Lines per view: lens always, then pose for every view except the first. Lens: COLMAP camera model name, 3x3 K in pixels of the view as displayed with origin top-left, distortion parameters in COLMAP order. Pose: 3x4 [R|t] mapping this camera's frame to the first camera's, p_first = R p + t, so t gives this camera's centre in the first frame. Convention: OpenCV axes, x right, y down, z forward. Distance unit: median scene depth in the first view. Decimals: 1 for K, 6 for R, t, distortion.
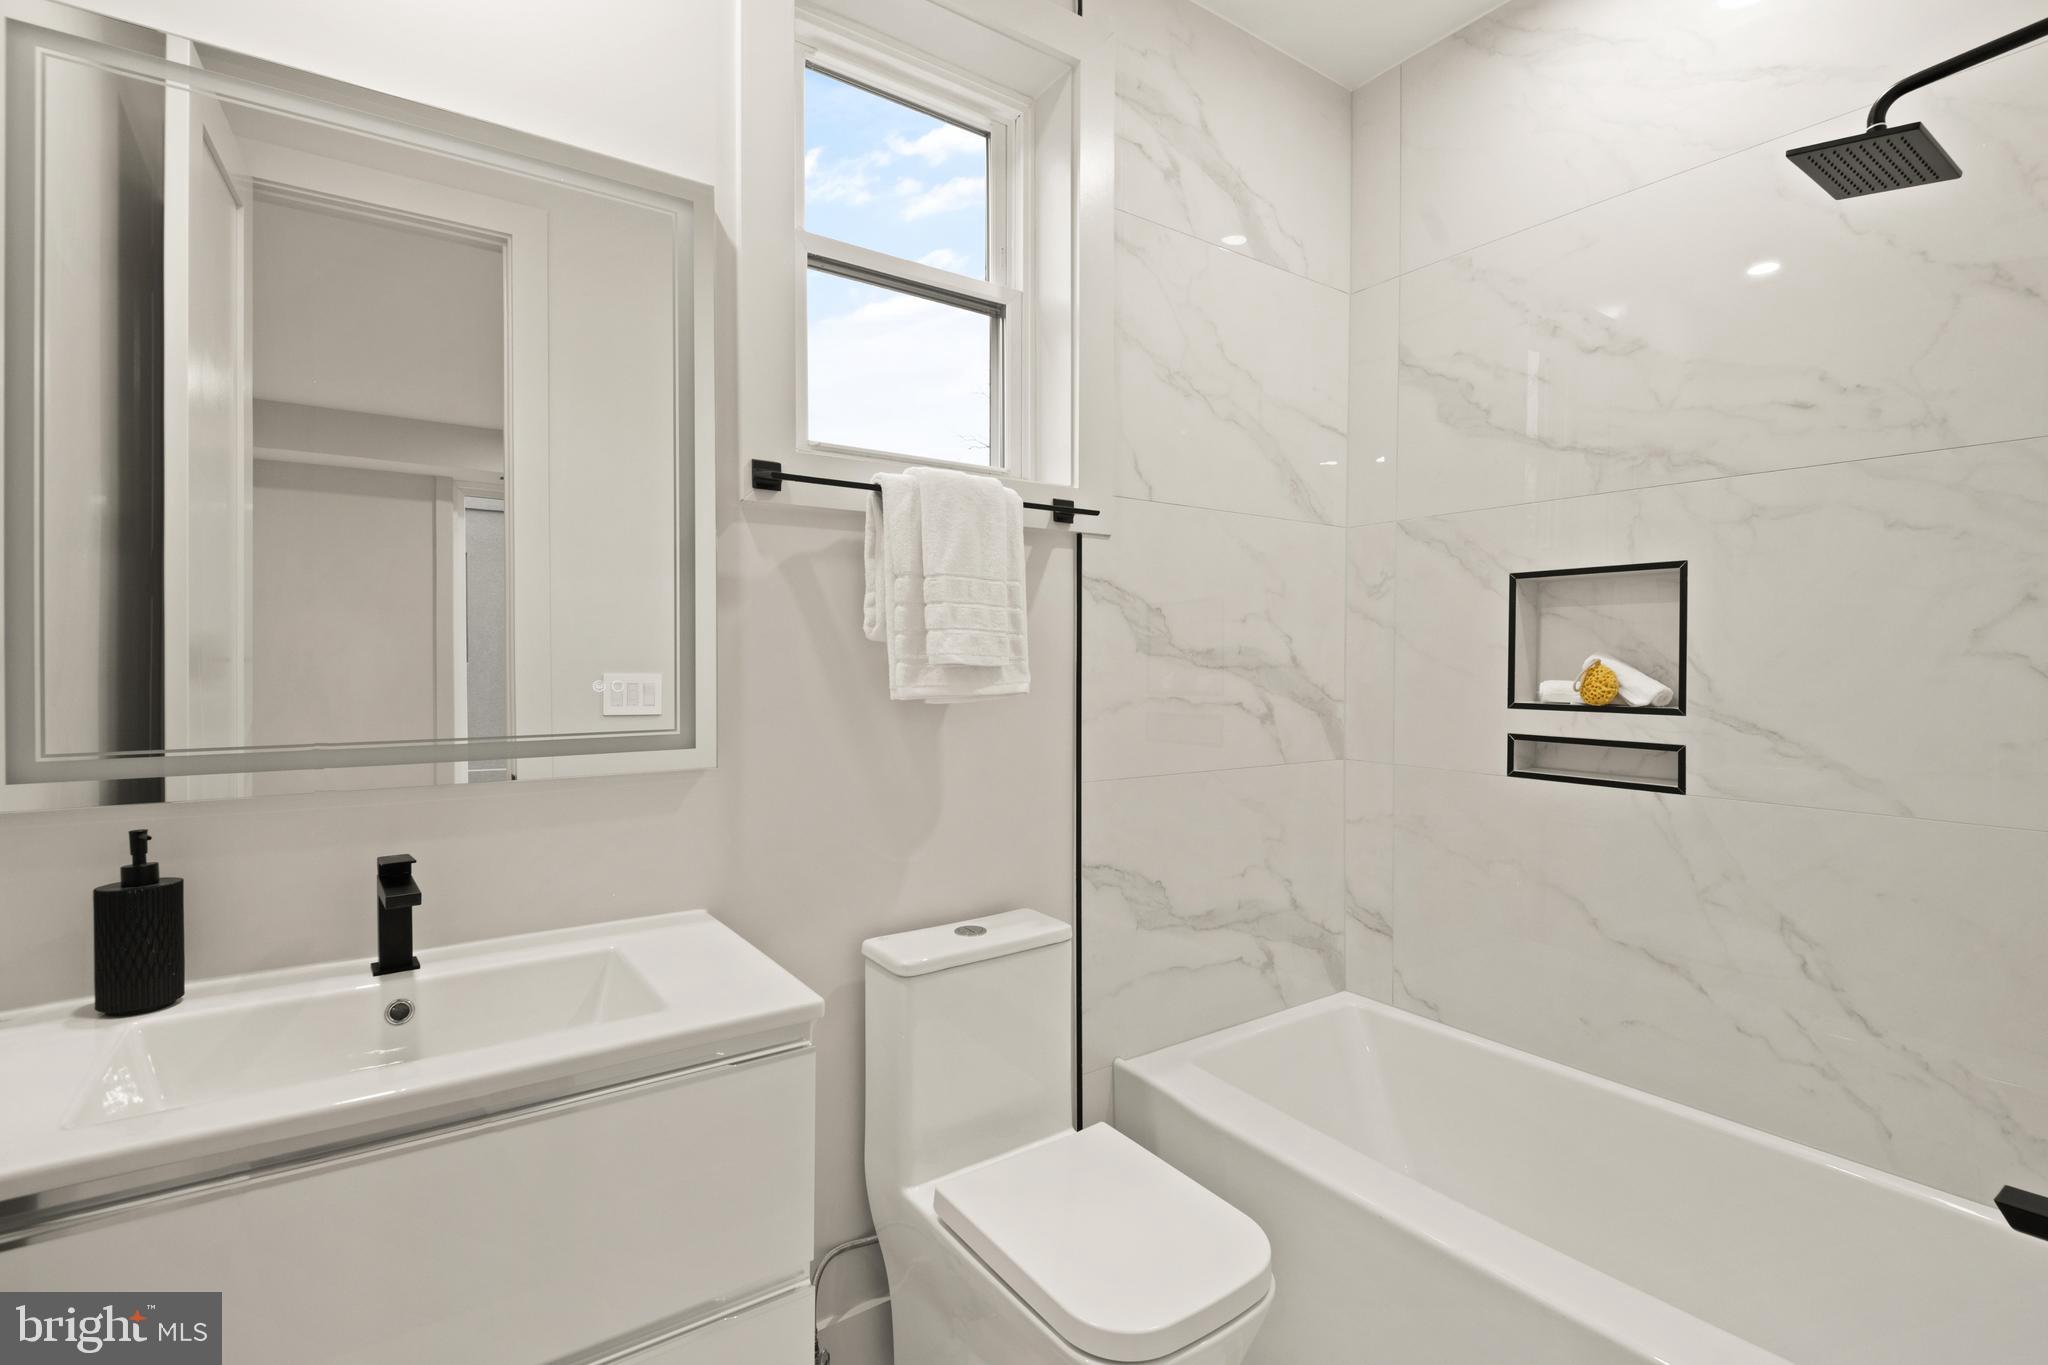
lens RADIAL K [[950.8, 0, 1021.0], [0, 950.8, 668.9], [0, 0, 1]] dist [0.035781, -0.034873]
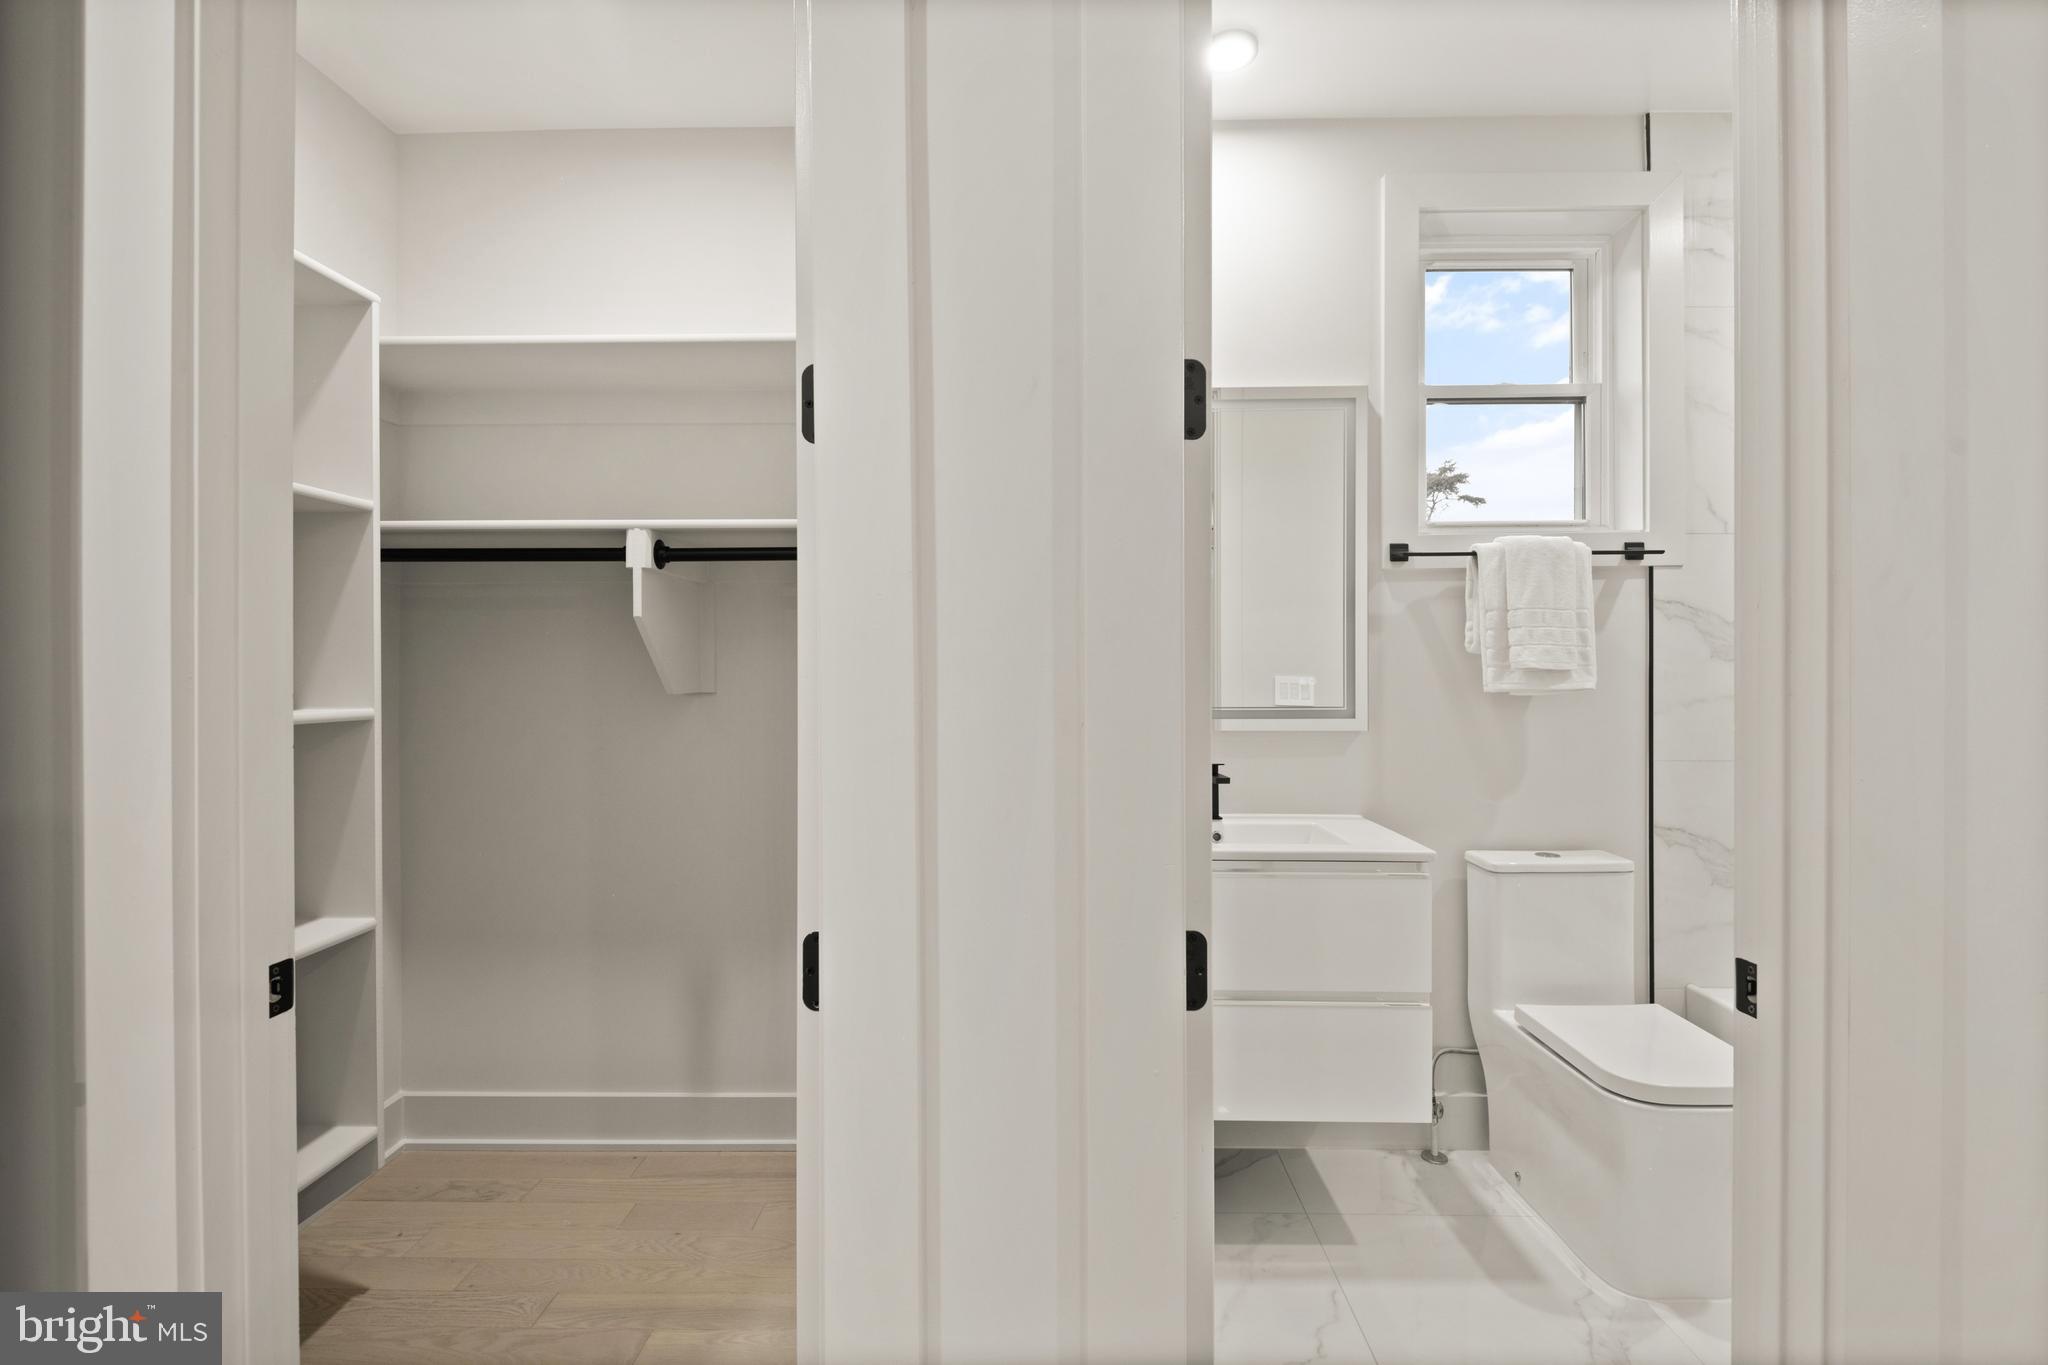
lens RADIAL K [[950.8, 0, 1021.0], [0, 950.8, 668.9], [0, 0, 1]] dist [0.035781, -0.034873]
pose [[0.813202, -0.002435, -0.581977, 0.144748], [-0.001574, 0.999978, -0.006383, 0.006294], [0.581980, 0.006107, 0.813180, -0.644058]]
